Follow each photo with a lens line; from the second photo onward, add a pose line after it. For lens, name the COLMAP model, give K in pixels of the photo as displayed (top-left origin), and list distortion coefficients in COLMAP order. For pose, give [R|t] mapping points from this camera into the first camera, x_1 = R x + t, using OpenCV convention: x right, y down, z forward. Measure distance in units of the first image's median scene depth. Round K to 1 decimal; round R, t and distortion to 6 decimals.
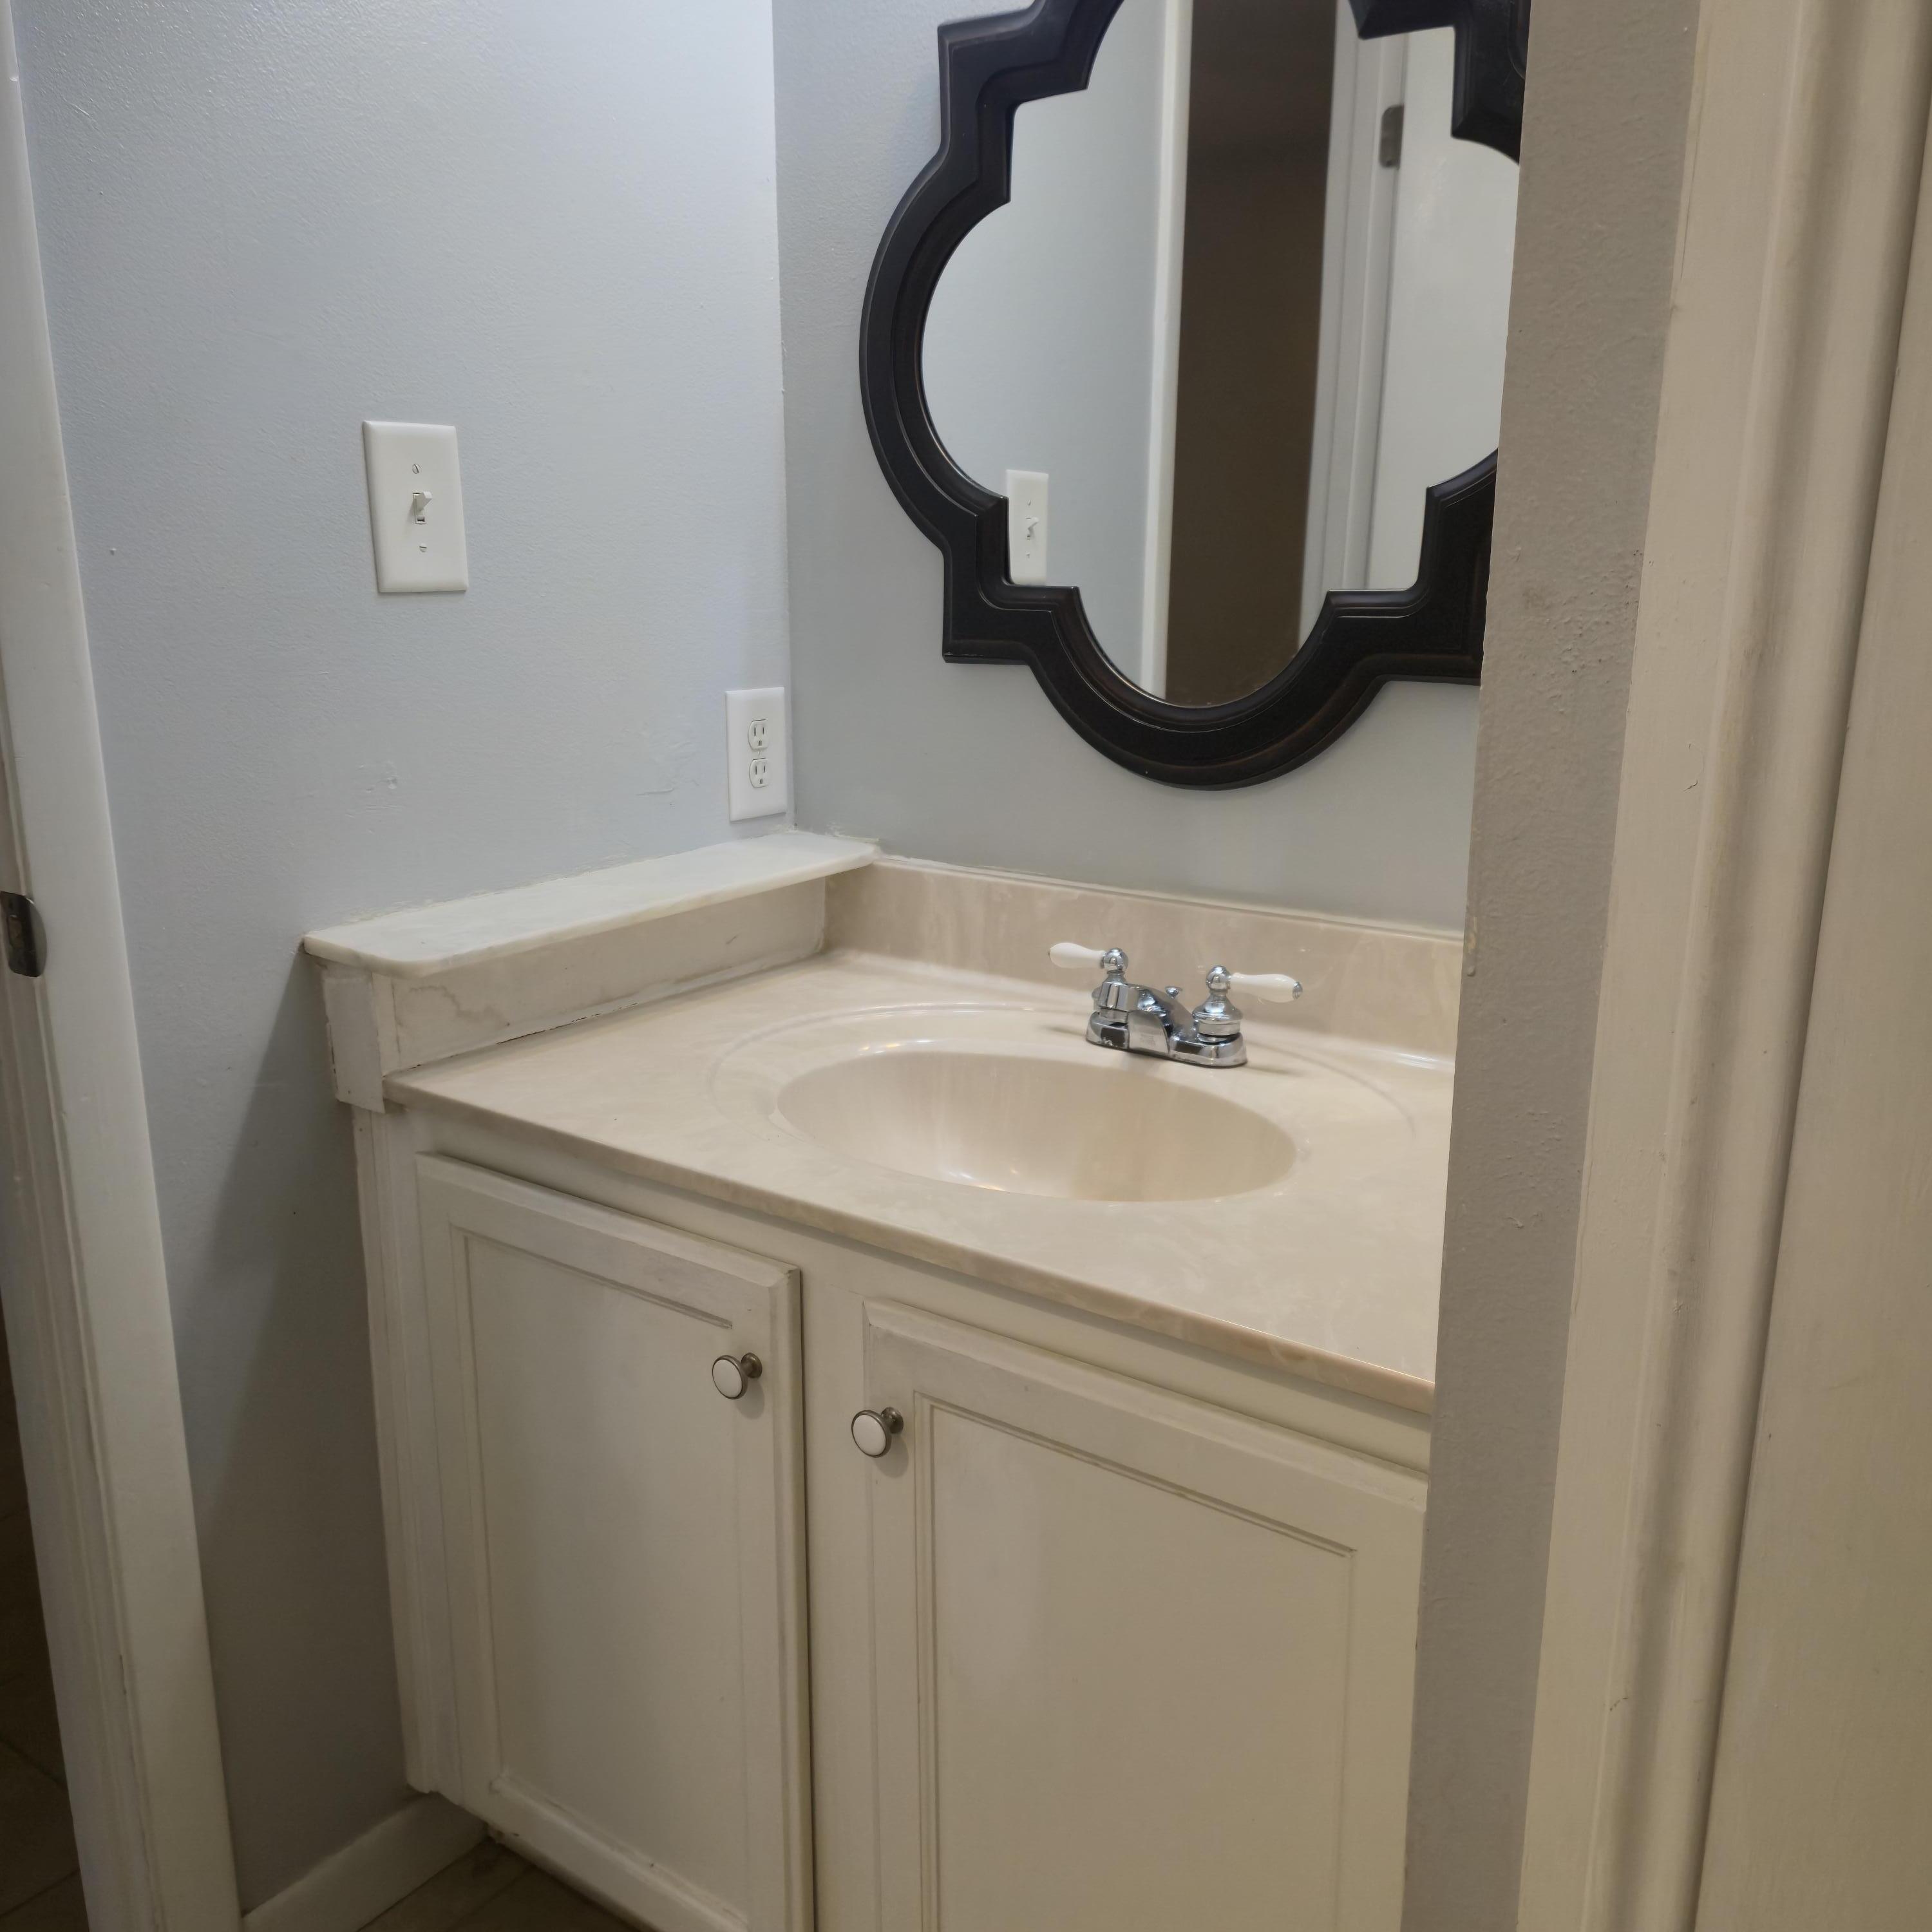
lens RADIAL K [[1728.2, 0, 965.3], [0, 1728.2, 930.8], [0, 0, 1]] dist [0.078019, -0.070429]
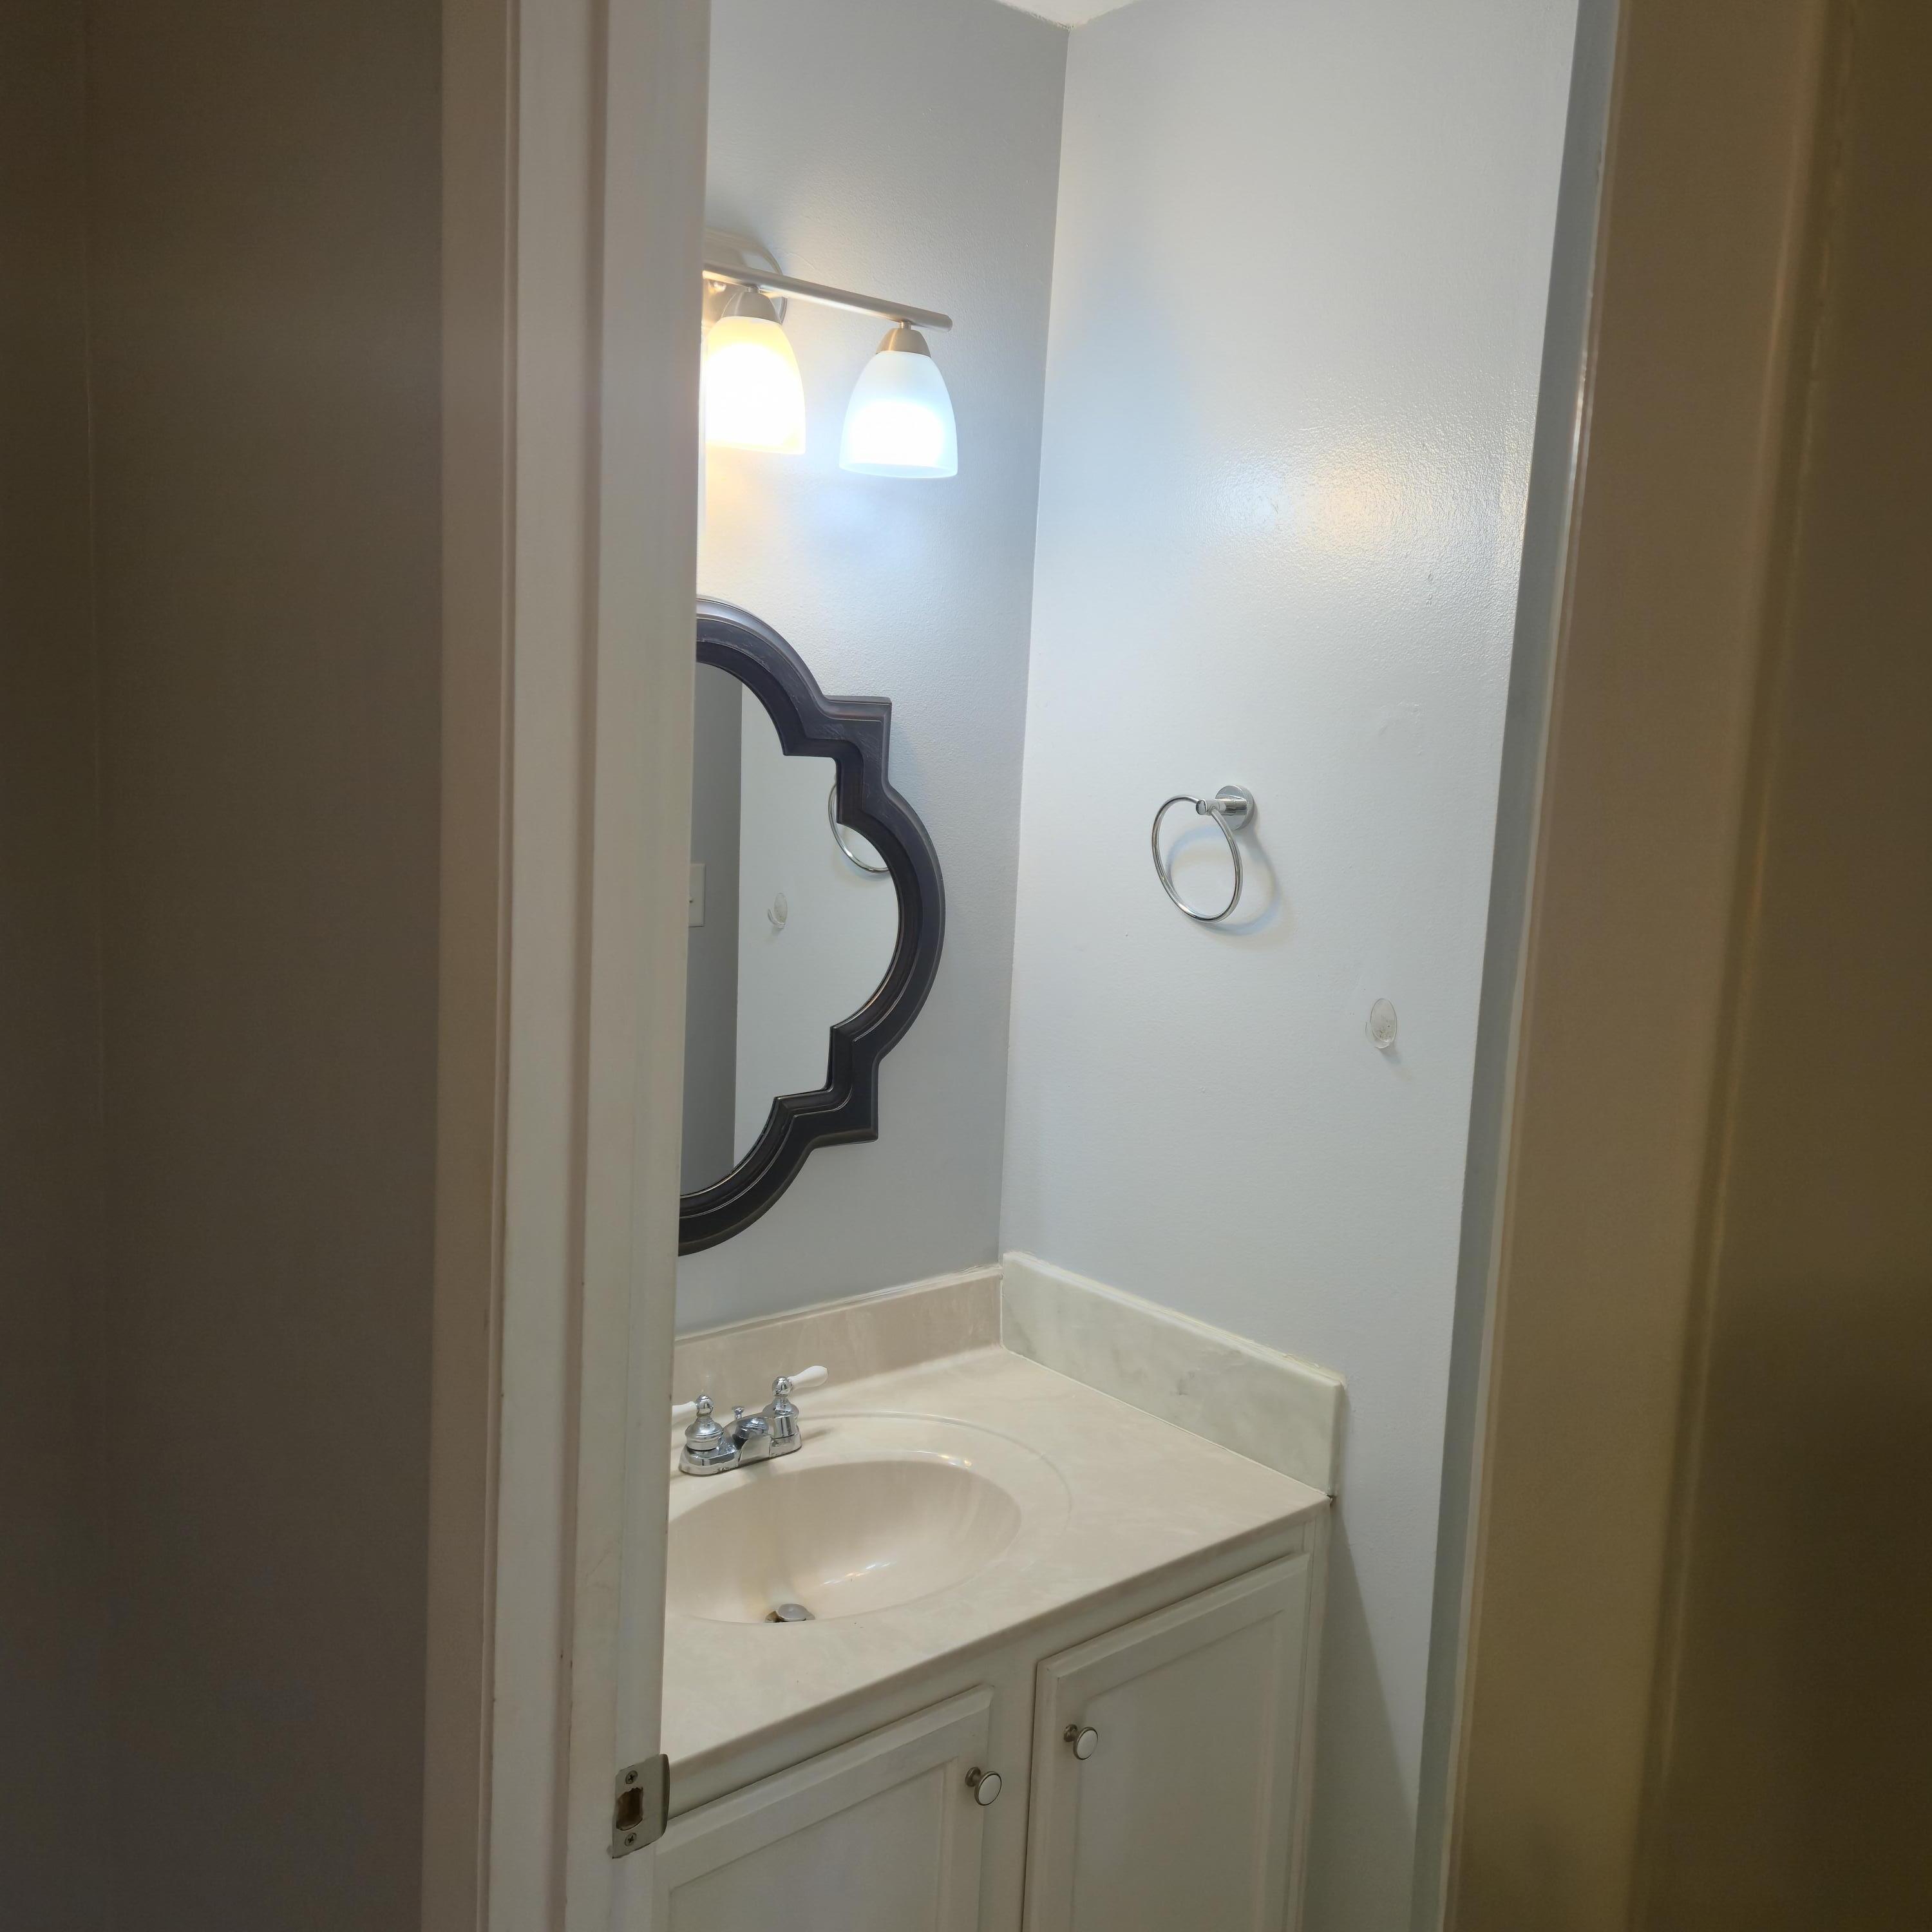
lens RADIAL K [[1728.2, 0, 965.3], [0, 1728.2, 930.8], [0, 0, 1]] dist [0.078019, -0.070429]
pose [[0.219460, -0.109611, 0.969444, -1.174447], [0.156775, 0.984718, 0.075848, -0.430050], [-0.962943, 0.135339, 0.233291, 0.507710]]
